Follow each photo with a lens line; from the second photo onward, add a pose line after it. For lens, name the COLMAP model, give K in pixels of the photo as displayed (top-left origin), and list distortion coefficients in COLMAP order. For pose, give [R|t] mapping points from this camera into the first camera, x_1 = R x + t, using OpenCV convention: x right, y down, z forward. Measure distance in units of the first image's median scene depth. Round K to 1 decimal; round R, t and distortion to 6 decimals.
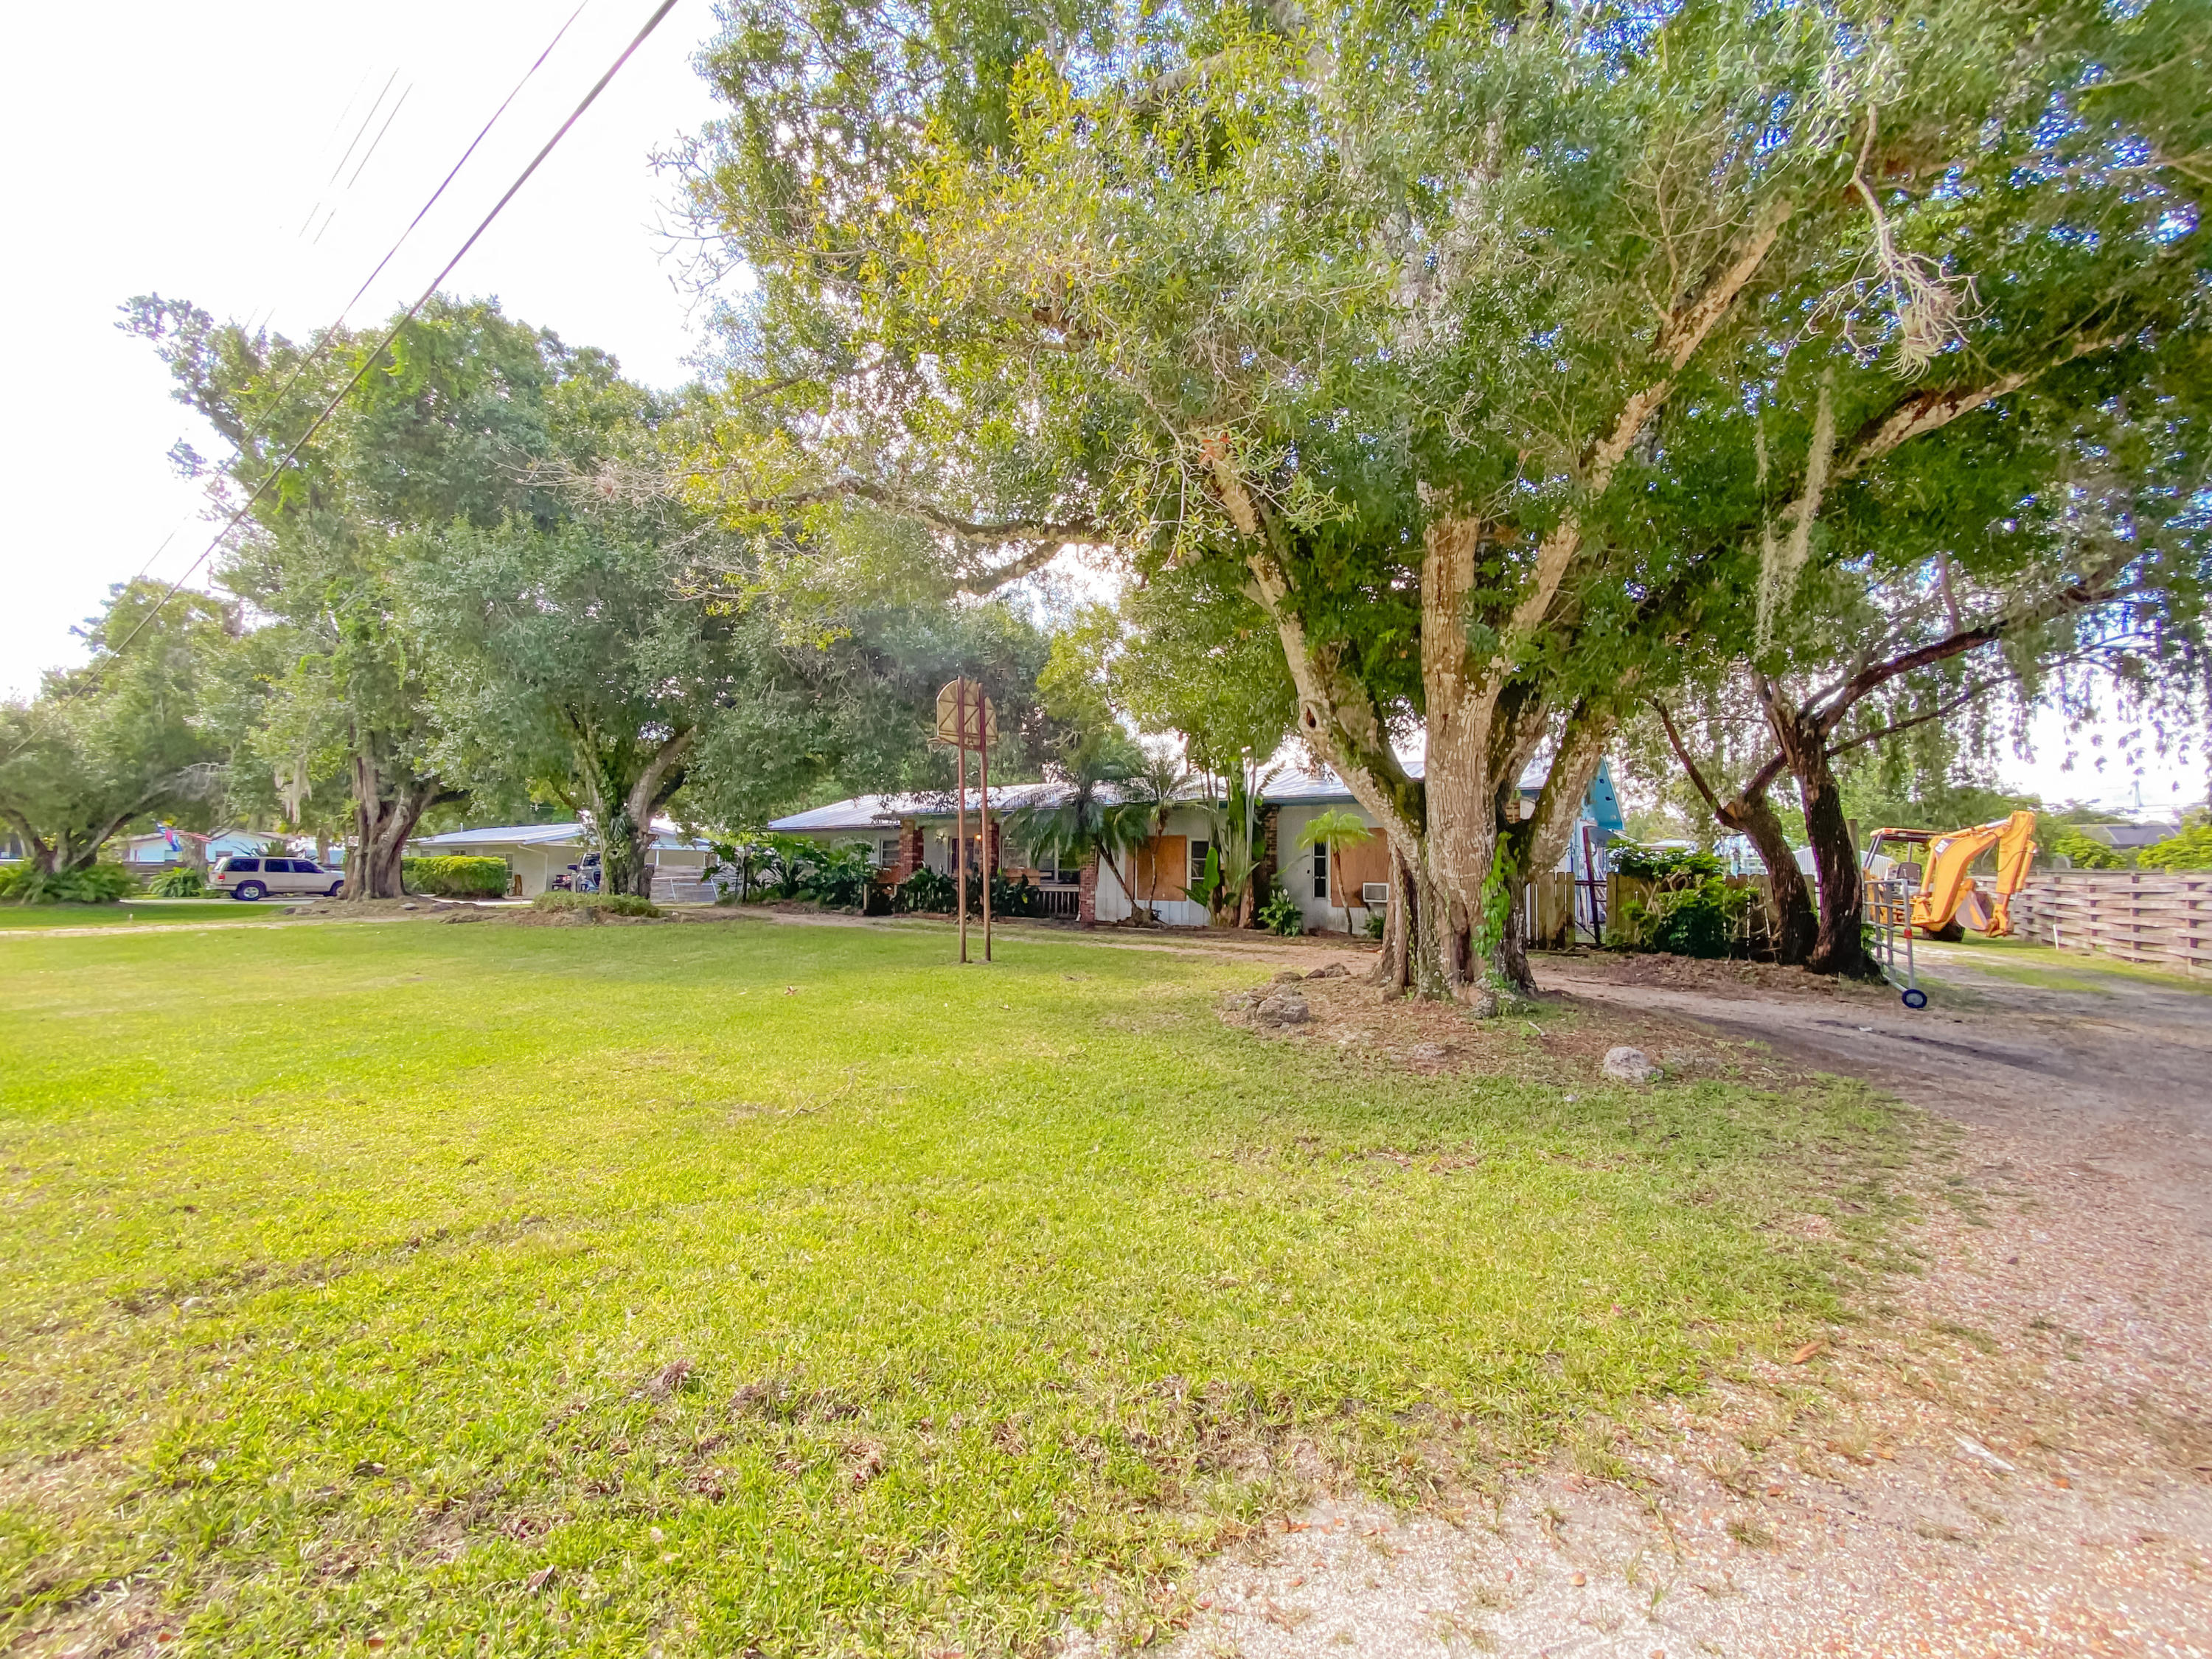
lens RADIAL K [[891.6, 0, 1106.0], [0, 891.6, 829.5], [0, 0, 1]] dist [-0.001162, -0.000158]
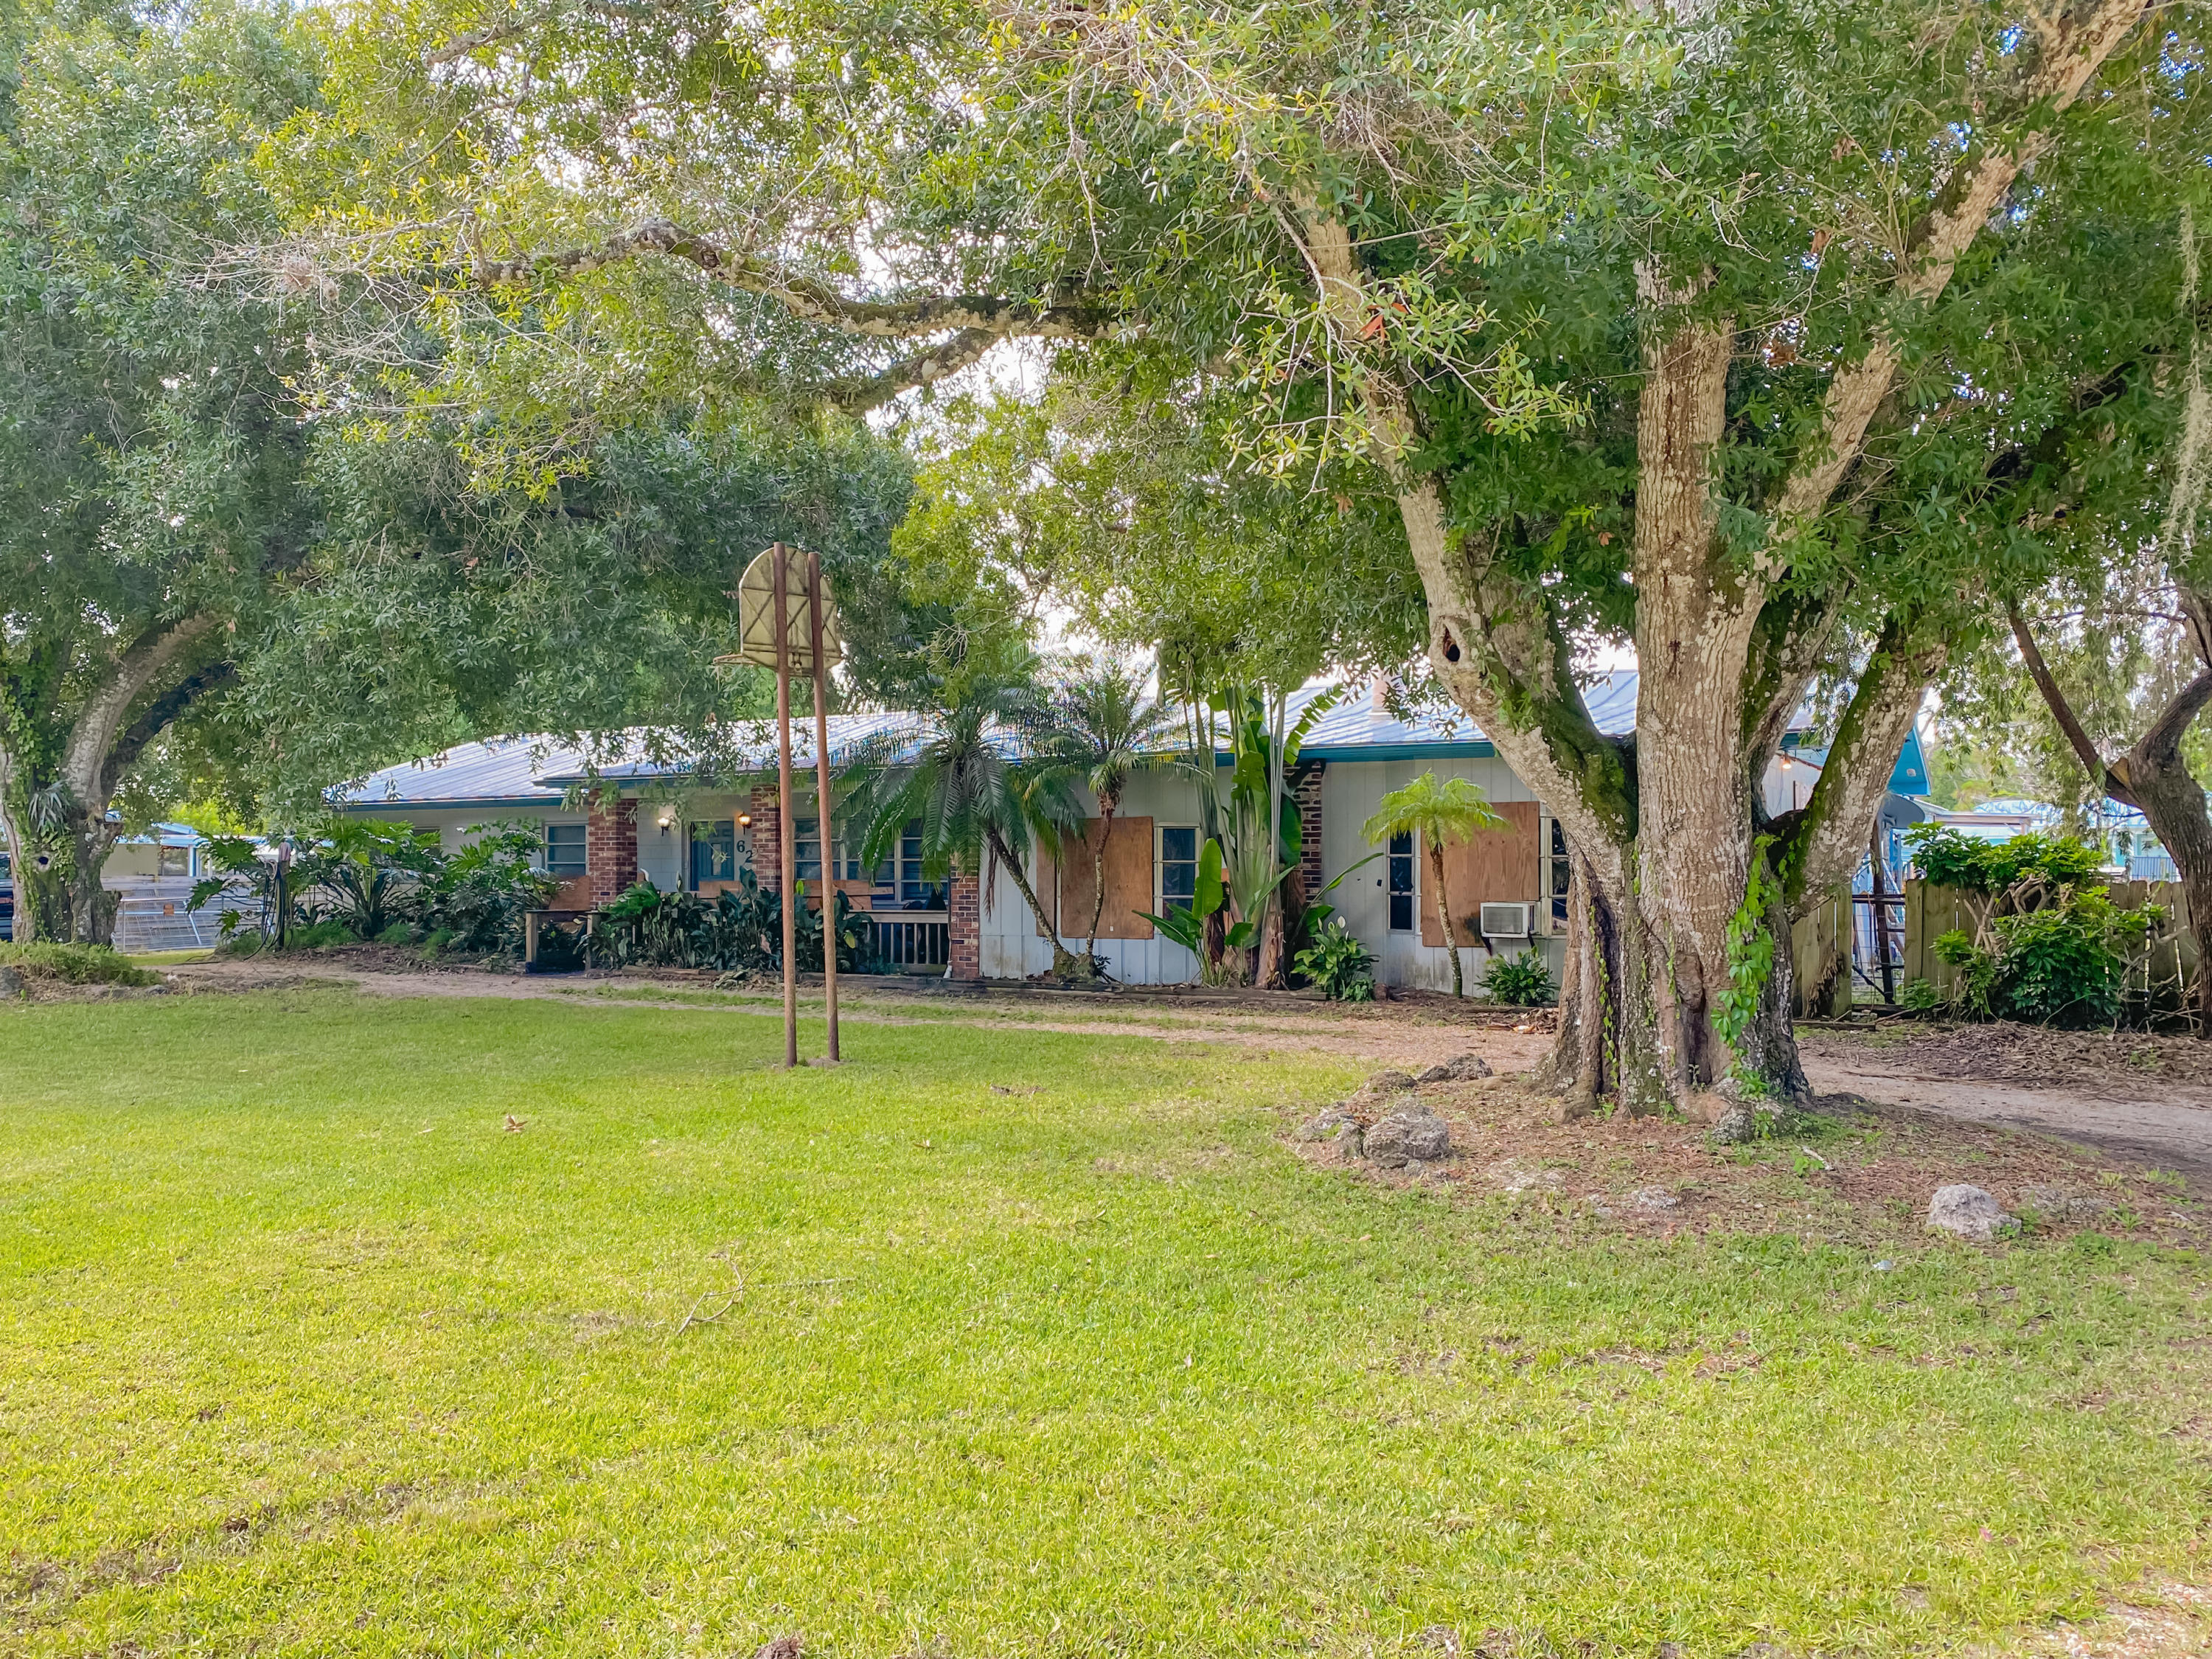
lens RADIAL K [[1747.0, 0, 1080.4], [0, 1747.0, 858.3], [0, 0, 1]] dist [-0.046603, 0.106112]
pose [[0.997025, -0.011435, 0.076230, -0.070219], [0.008409, 0.999168, 0.039902, -0.022069], [-0.076622, -0.039142, 0.996292, -0.090922]]
